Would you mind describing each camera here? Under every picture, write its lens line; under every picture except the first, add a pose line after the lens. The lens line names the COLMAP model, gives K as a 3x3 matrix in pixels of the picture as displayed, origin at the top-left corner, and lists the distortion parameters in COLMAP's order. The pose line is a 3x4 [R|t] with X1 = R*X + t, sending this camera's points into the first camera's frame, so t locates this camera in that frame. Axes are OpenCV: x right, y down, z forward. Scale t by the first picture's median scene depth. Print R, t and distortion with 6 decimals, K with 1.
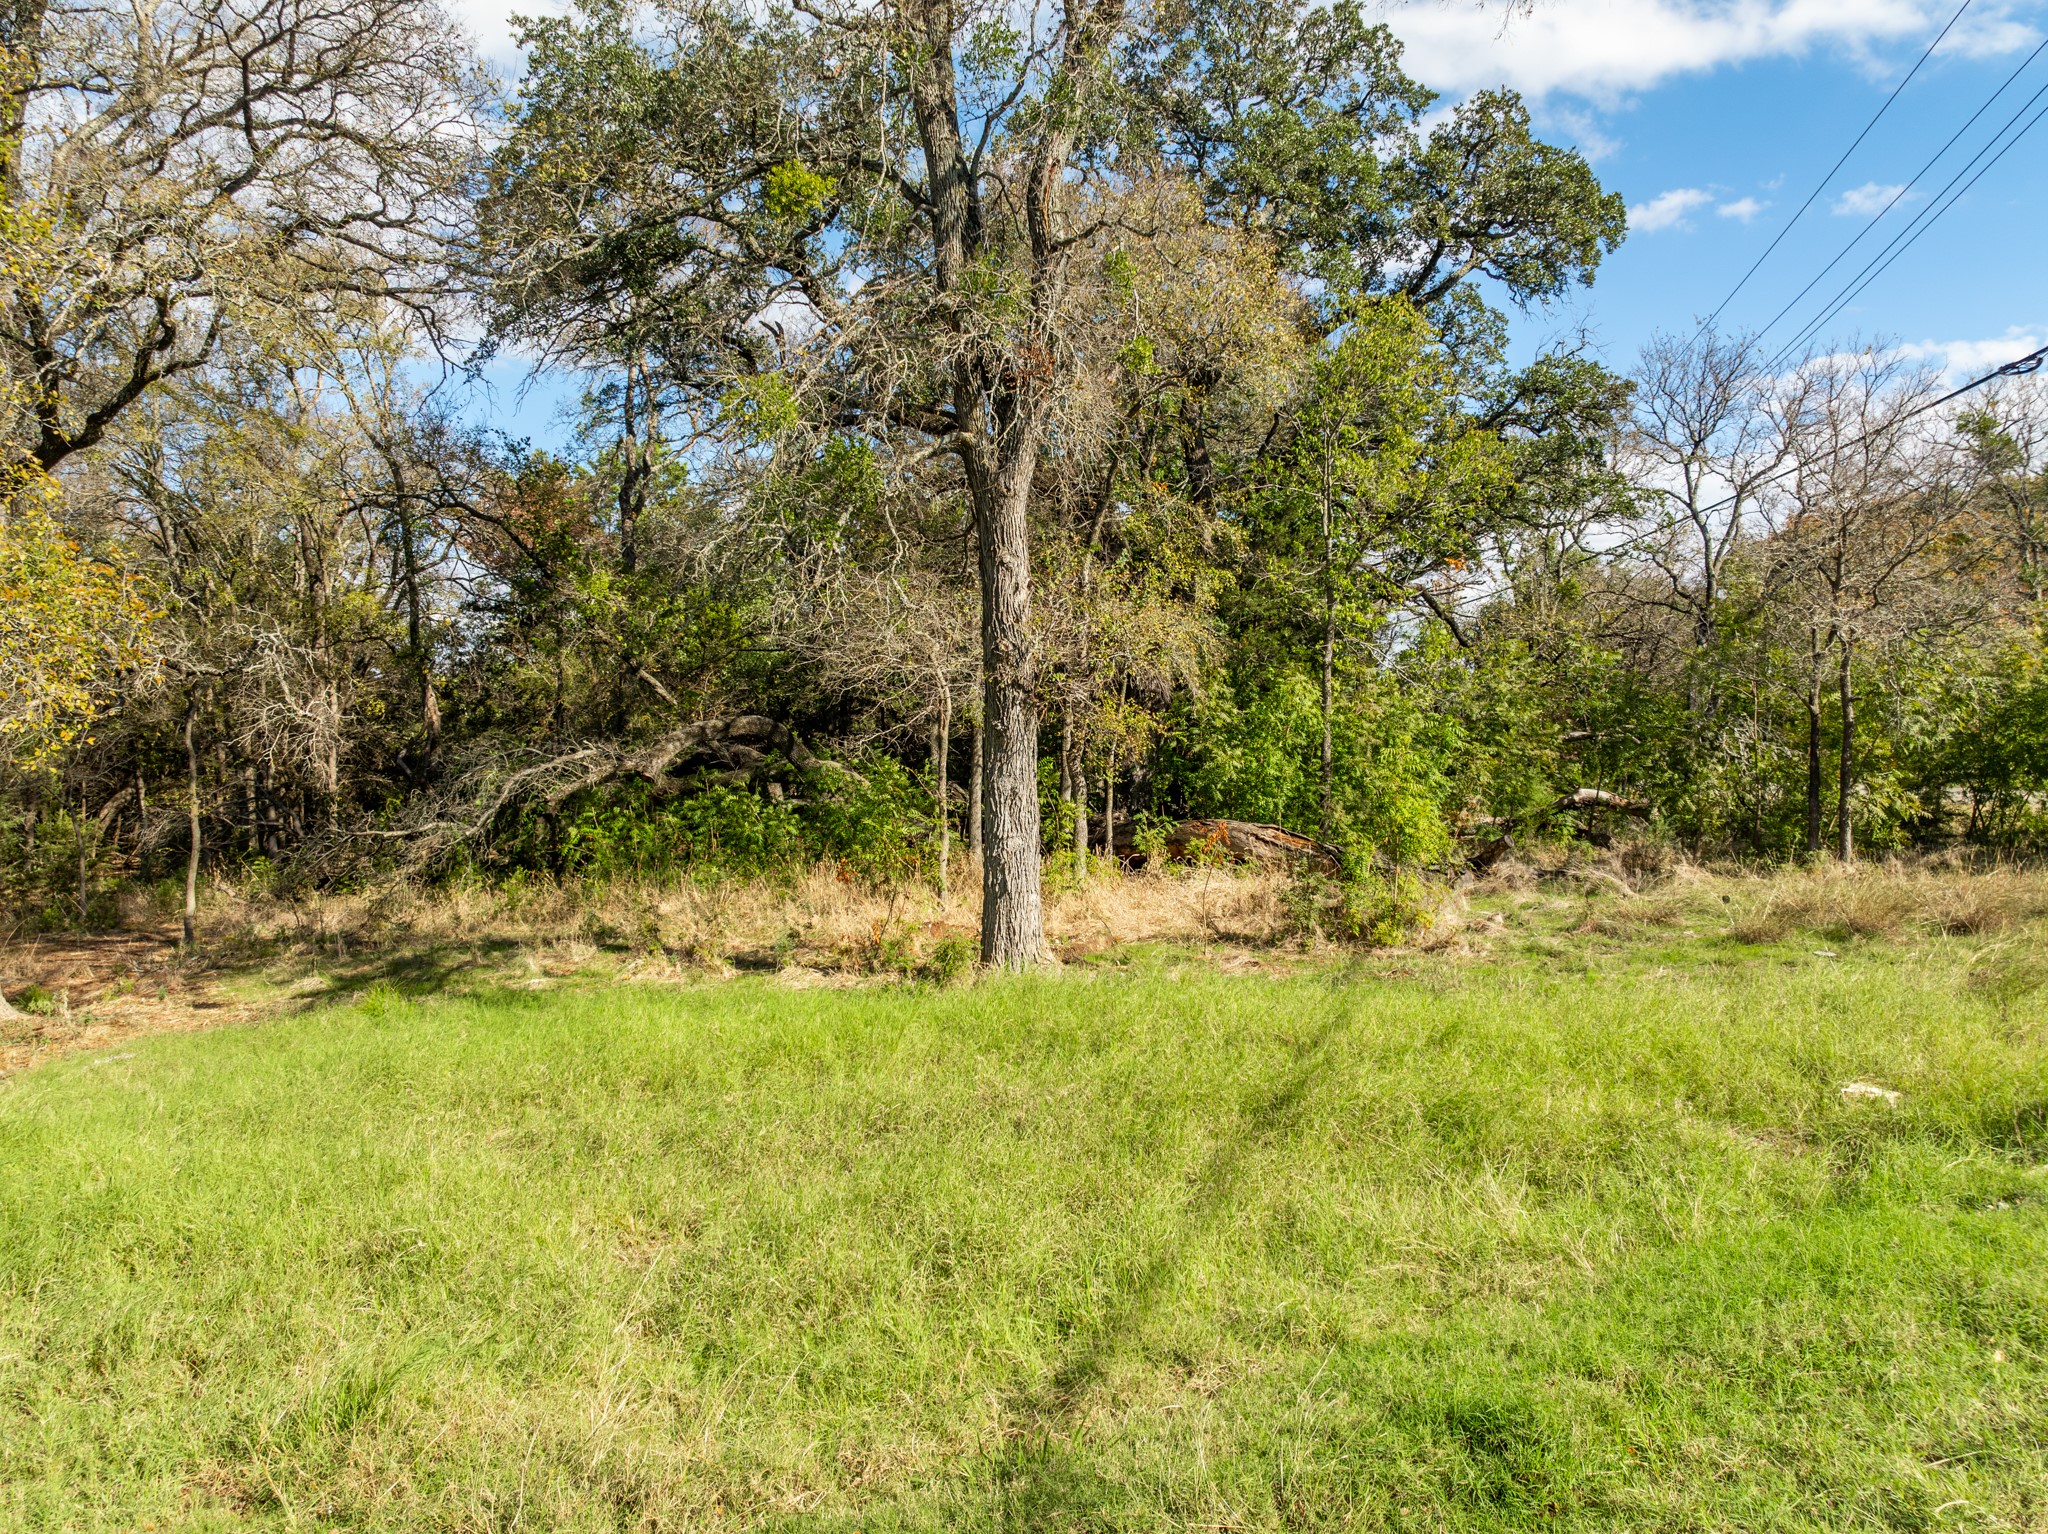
lens RADIAL K [[1456.1, 0, 1024.0], [0, 1456.1, 767.0], [0, 0, 1]] dist [-0.028377, 0.018871]
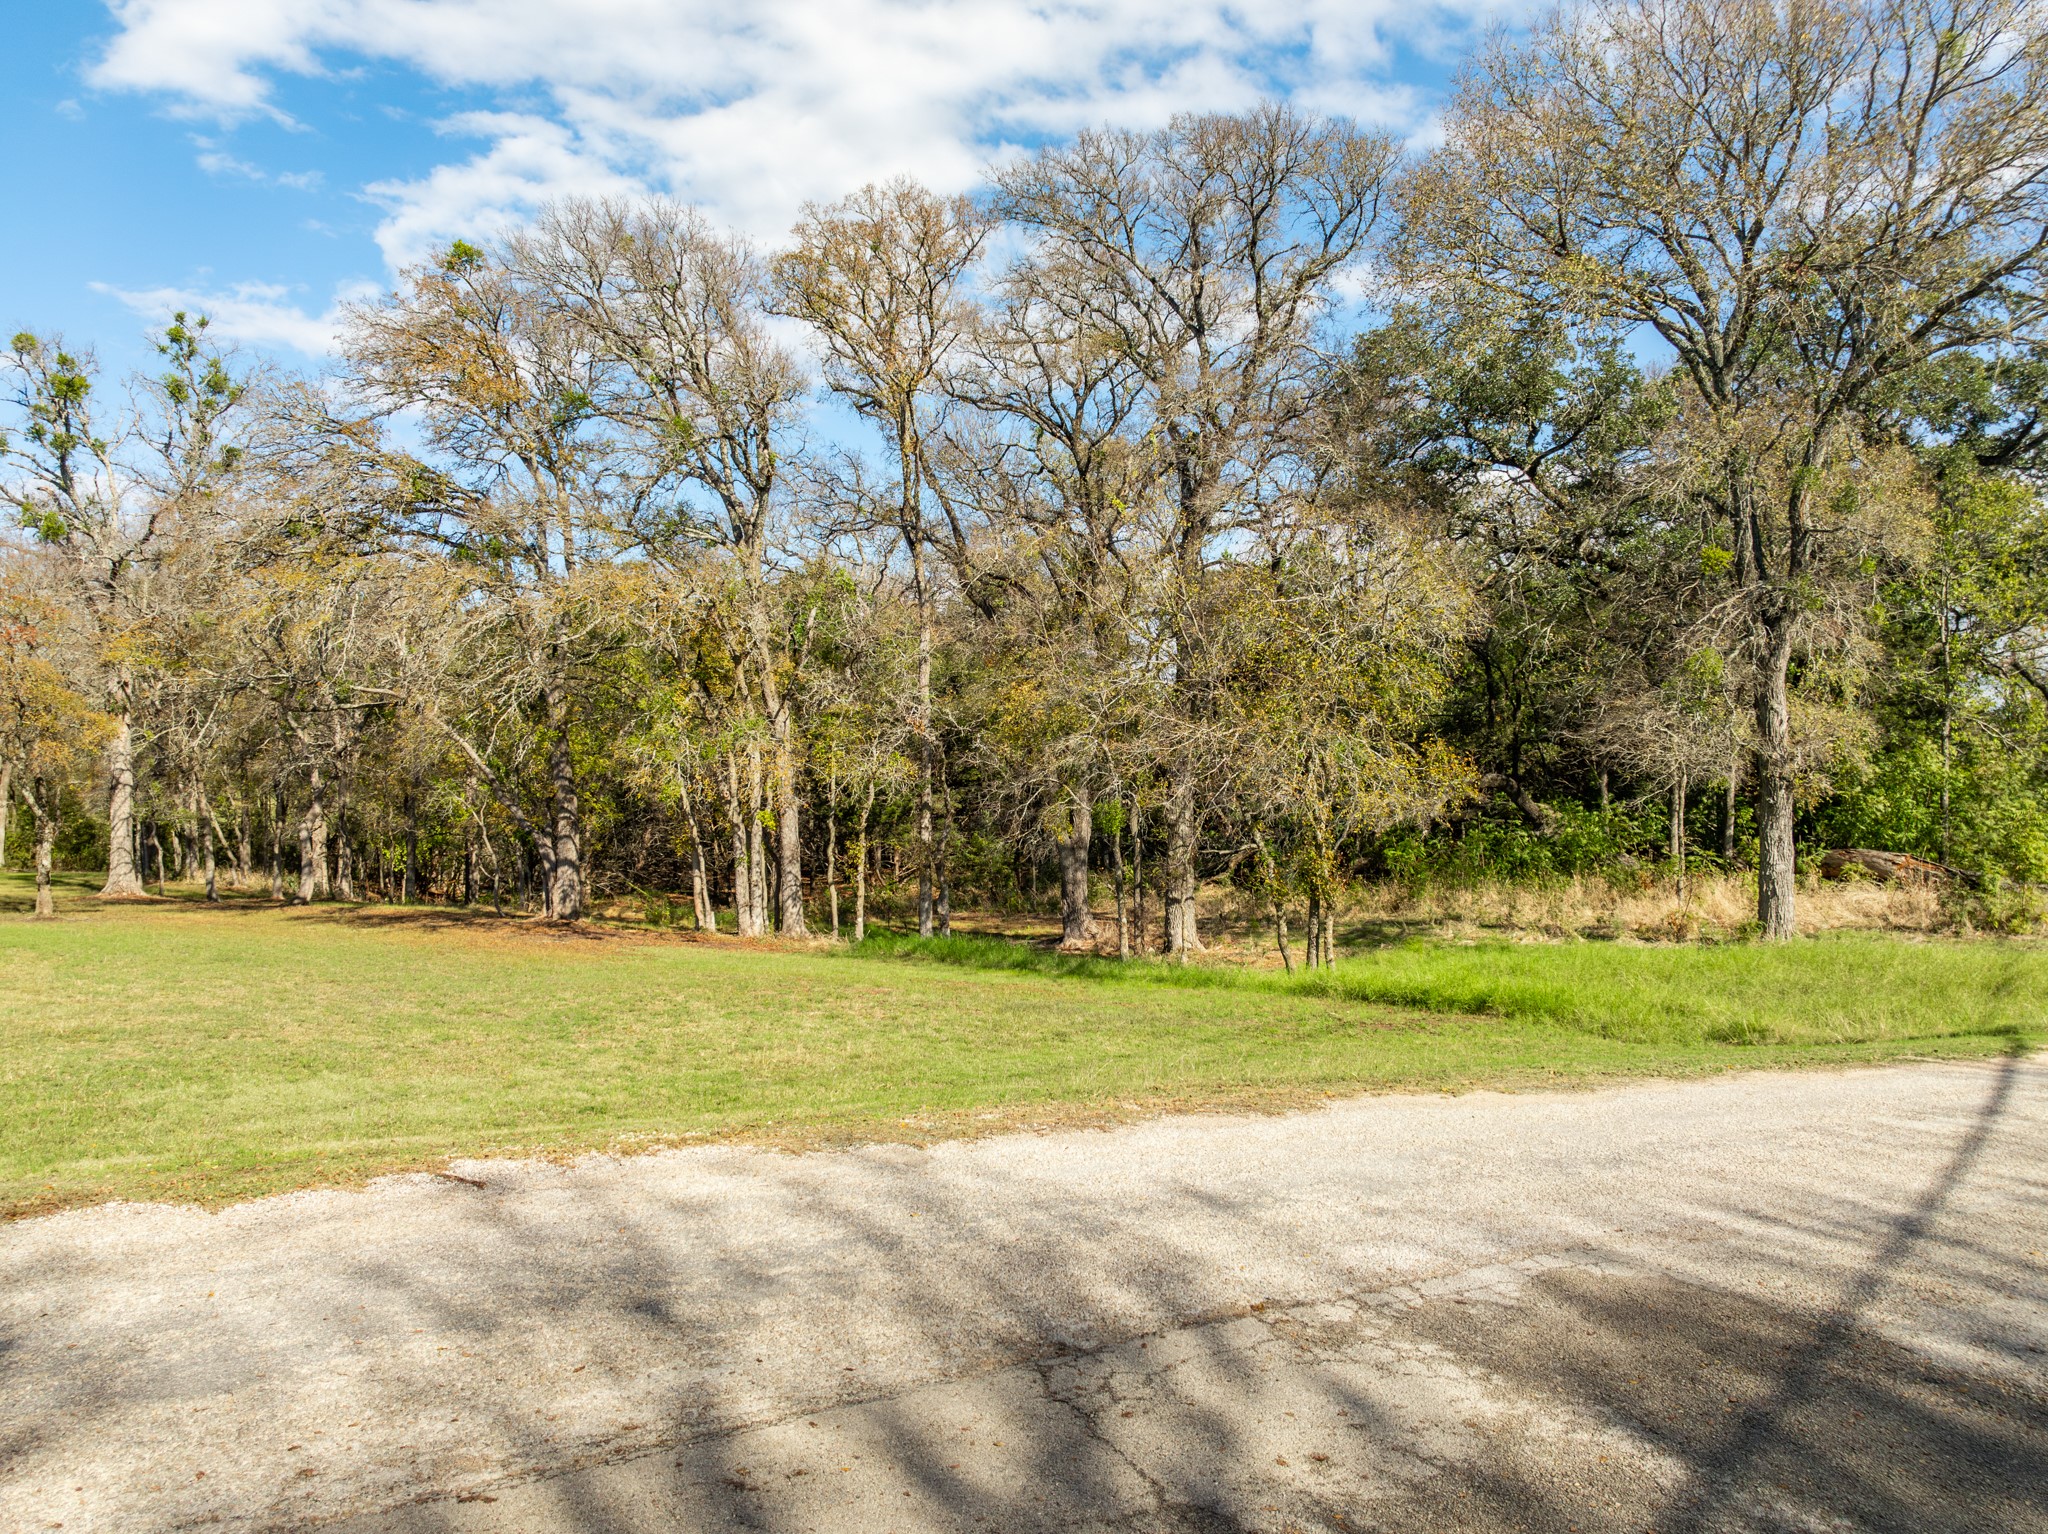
lens RADIAL K [[1456.1, 0, 1024.0], [0, 1456.1, 767.0], [0, 0, 1]] dist [-0.028377, 0.018871]
pose [[0.949300, -0.008495, -0.314256, -0.235361], [0.005741, 0.999937, -0.009685, -0.041848], [0.314319, 0.007390, 0.949289, -0.693280]]
